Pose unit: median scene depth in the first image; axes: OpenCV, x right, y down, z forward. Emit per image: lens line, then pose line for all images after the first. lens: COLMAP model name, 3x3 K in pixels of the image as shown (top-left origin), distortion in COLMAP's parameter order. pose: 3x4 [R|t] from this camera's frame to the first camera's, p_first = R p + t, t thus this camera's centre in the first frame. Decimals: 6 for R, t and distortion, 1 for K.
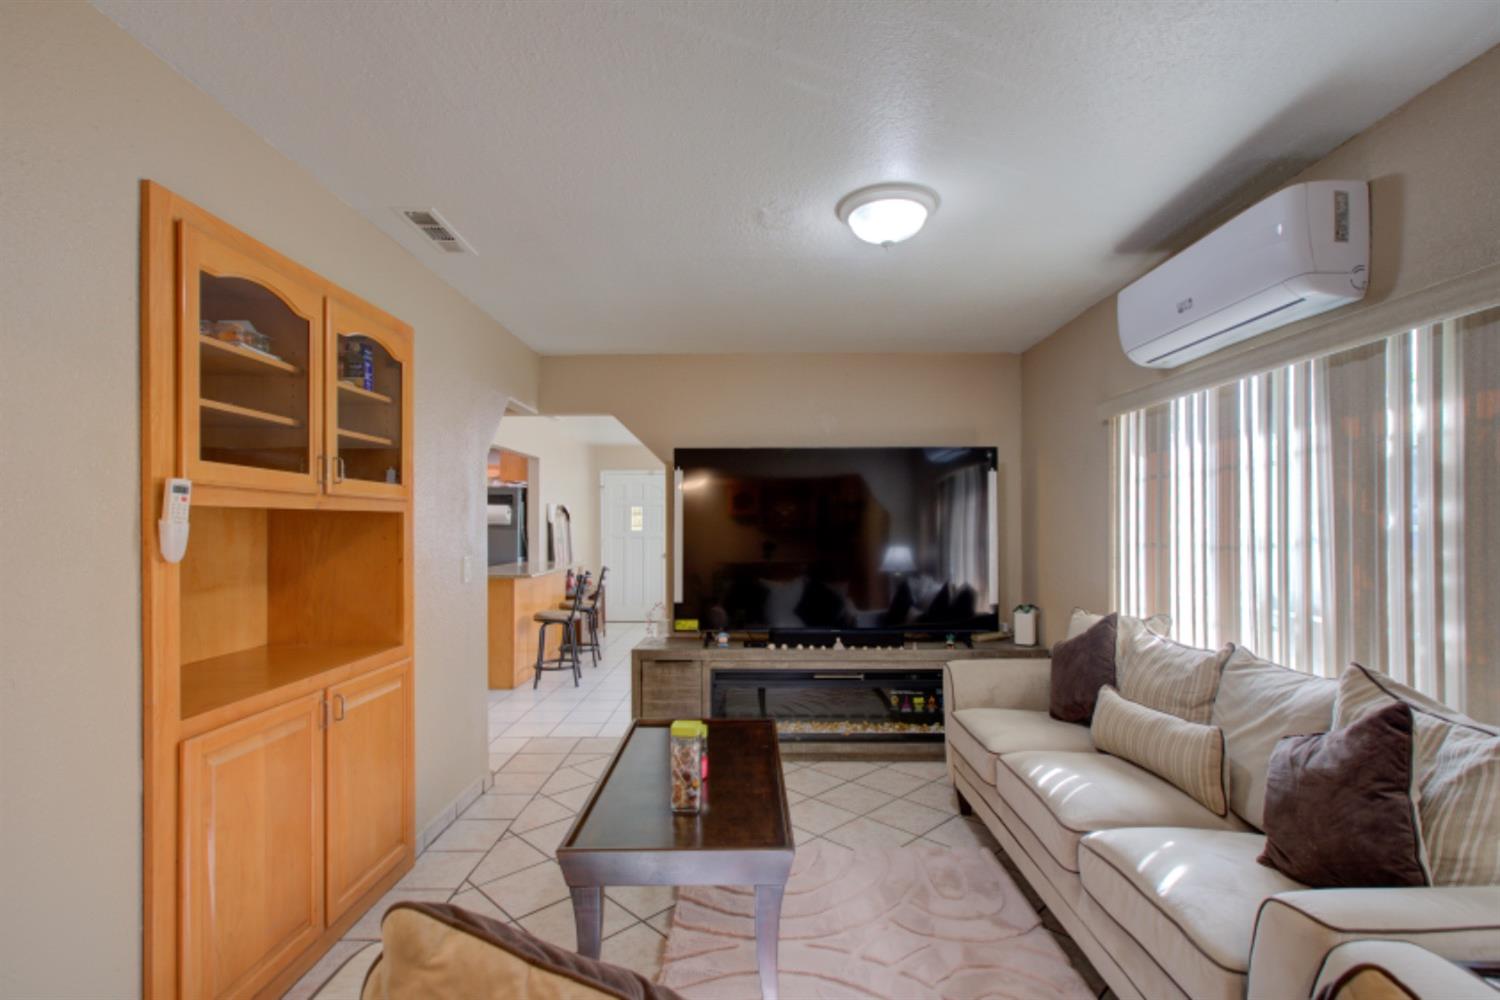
lens RADIAL K [[707.4, 0, 749.1], [0, 707.4, 522.4], [0, 0, 1]] dist [-0.016390, 0.012205]
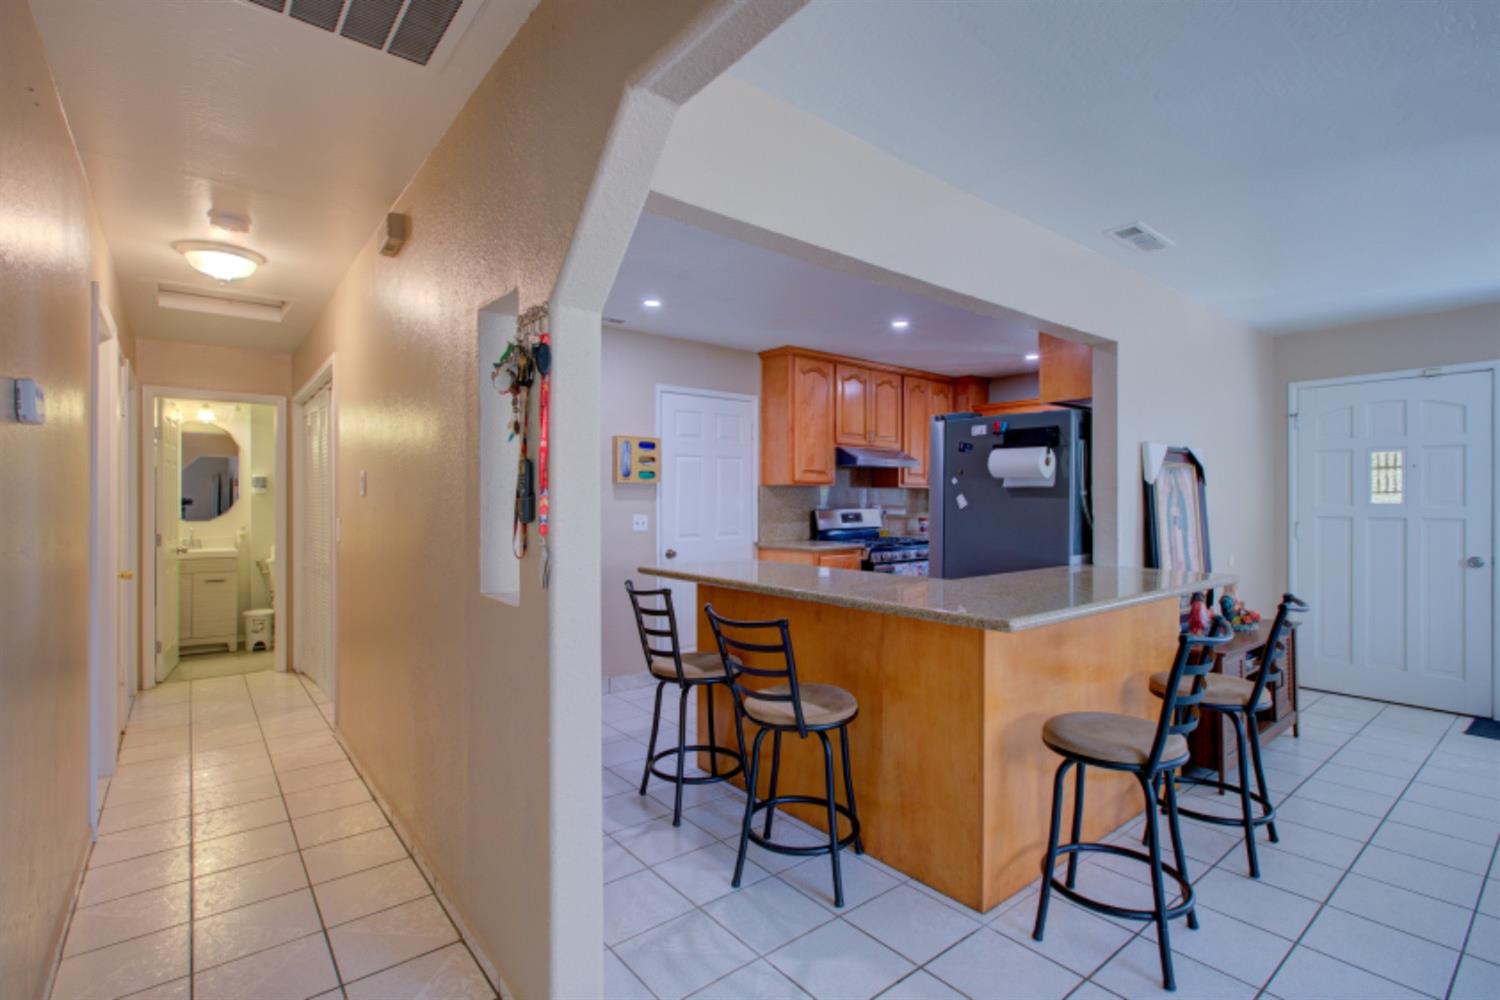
lens RADIAL K [[704.5, 0, 736.5], [0, 704.5, 499.3], [0, 0, 1]] dist [-0.001625, -0.000006]
pose [[0.632138, 0.003258, -0.774849, -0.250727], [0.000744, 0.999988, 0.004812, 0.022914], [0.774856, -0.003618, 0.632128, 1.344001]]
